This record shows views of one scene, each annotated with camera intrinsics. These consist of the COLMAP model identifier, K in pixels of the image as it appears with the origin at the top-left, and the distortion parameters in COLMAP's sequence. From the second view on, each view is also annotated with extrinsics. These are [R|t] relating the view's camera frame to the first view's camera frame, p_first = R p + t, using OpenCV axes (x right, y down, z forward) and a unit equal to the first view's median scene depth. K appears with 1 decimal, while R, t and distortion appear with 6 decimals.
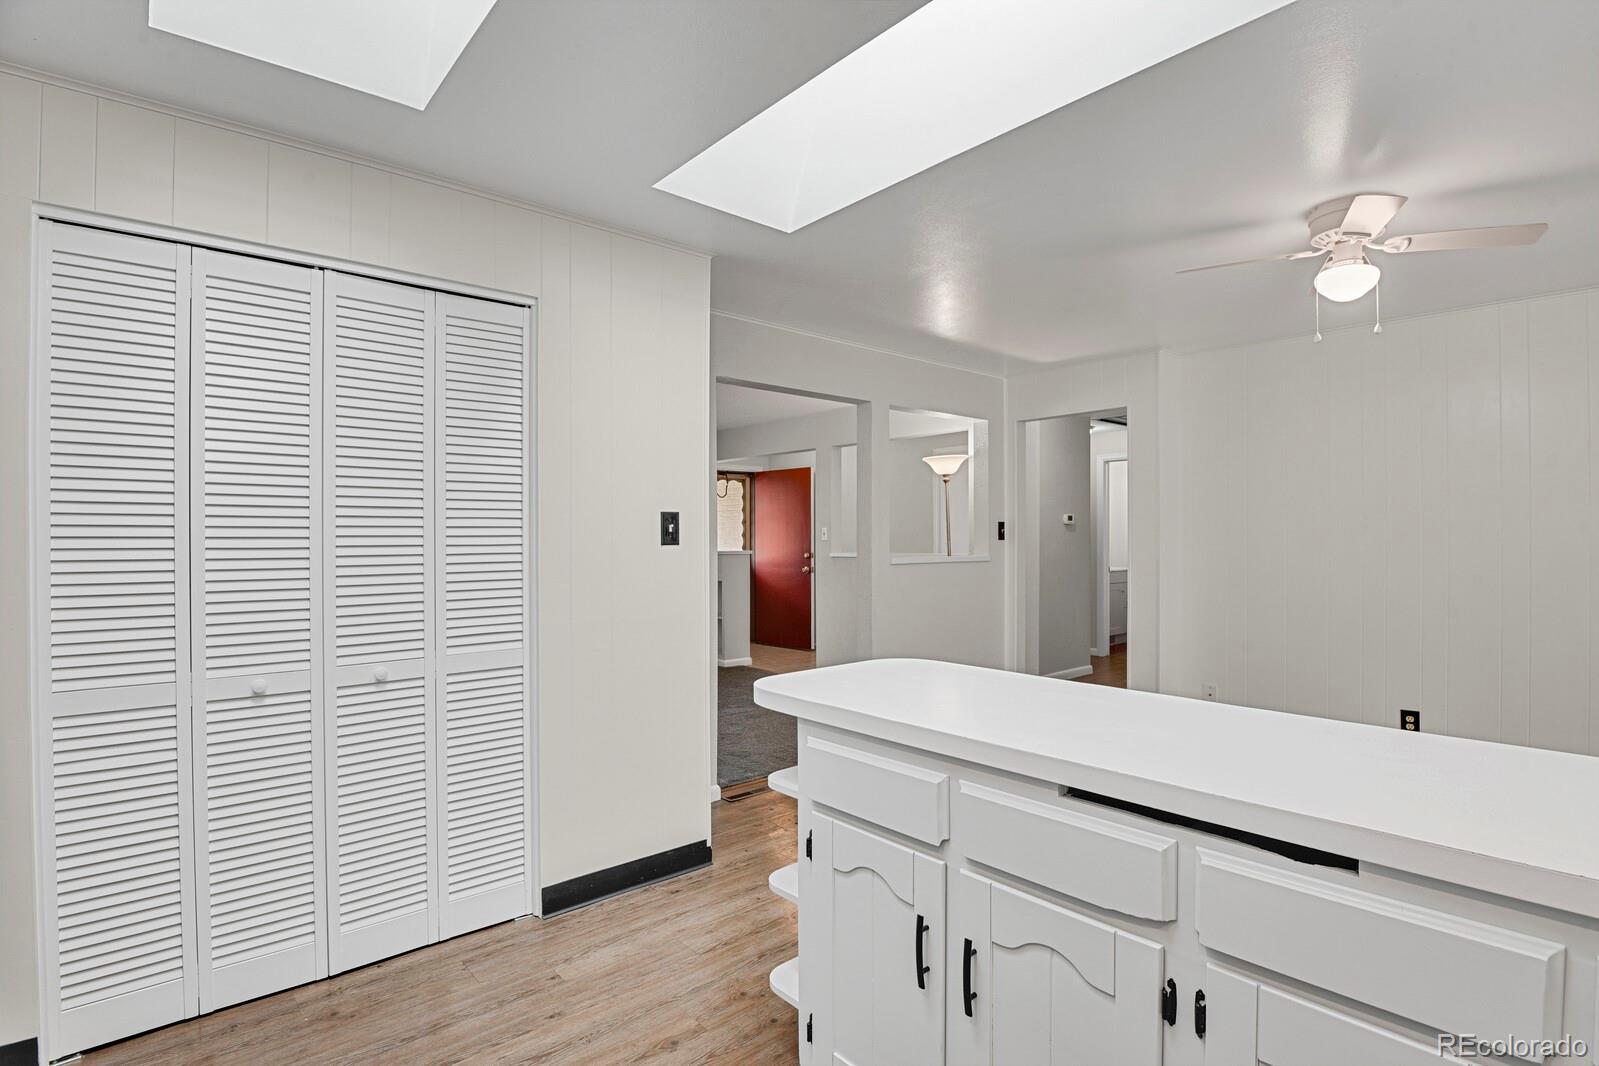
lens RADIAL K [[780.6, 0, 806.8], [0, 780.6, 537.3], [0, 0, 1]] dist [-0.021280, -0.003070]
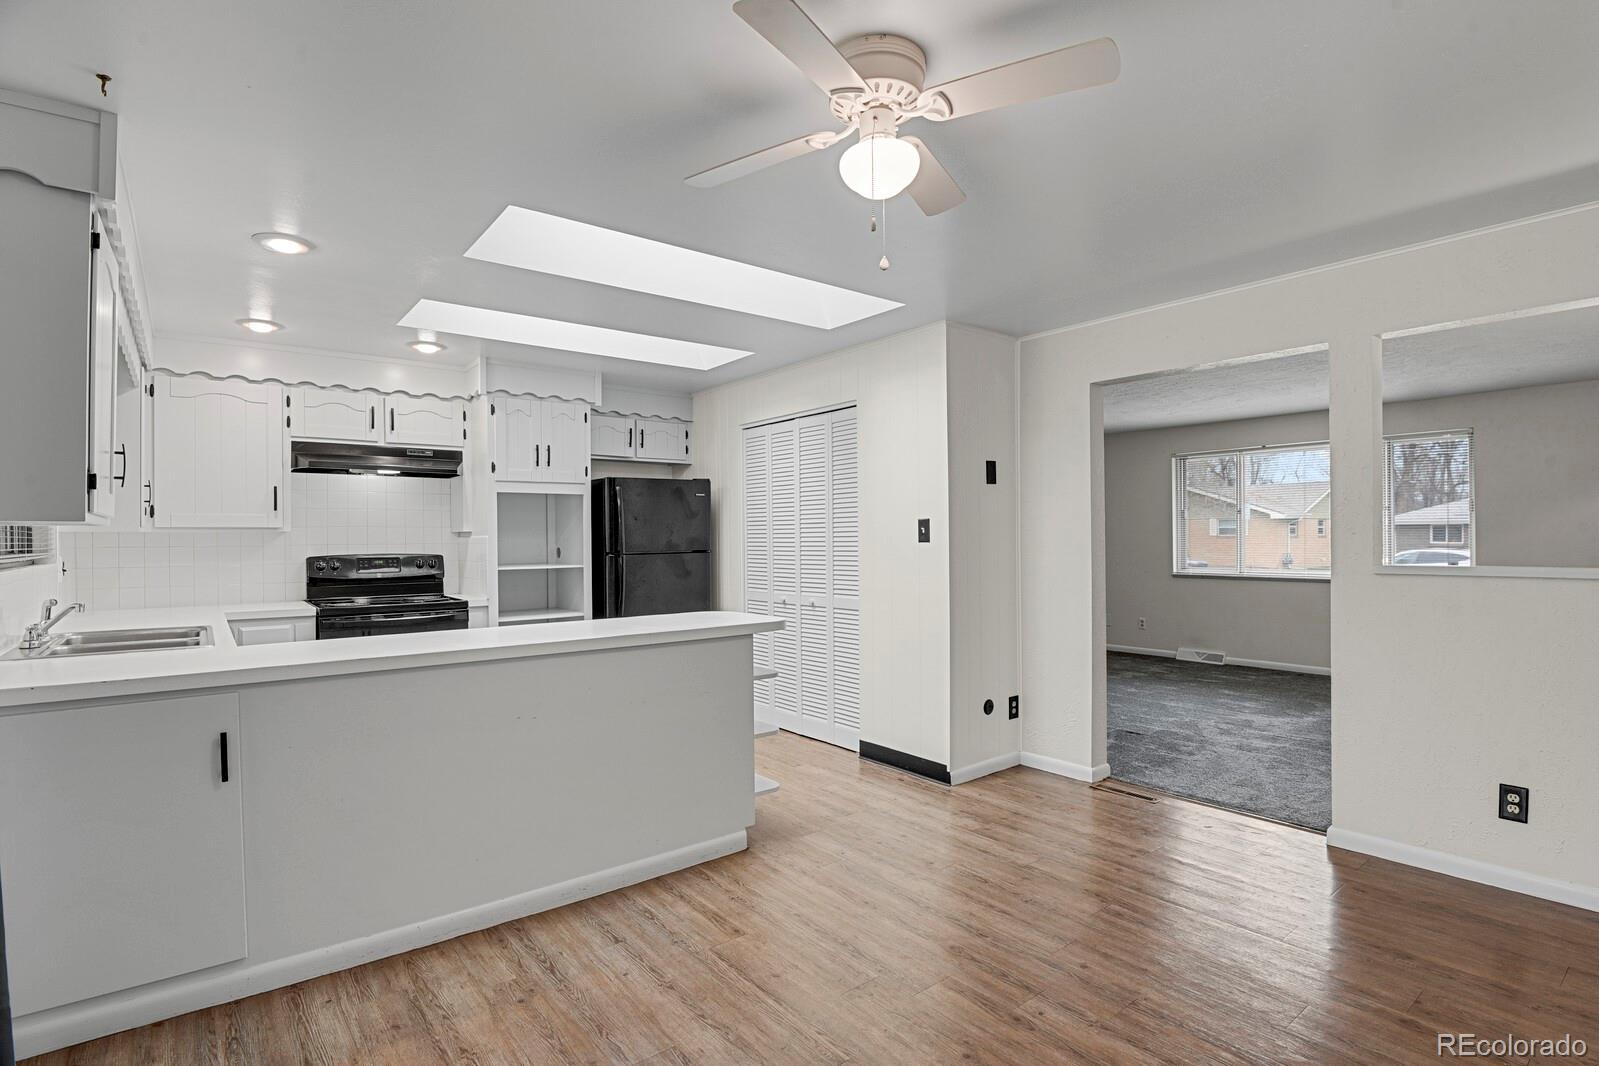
lens RADIAL K [[780.6, 0, 802.2], [0, 780.6, 545.6], [0, 0, 1]] dist [-0.021280, -0.003070]
pose [[-0.058894, 0.009405, -0.998220, 1.449417], [0.010166, 0.999909, 0.008822, 0.001121], [0.998212, -0.009628, -0.058985, 1.009585]]
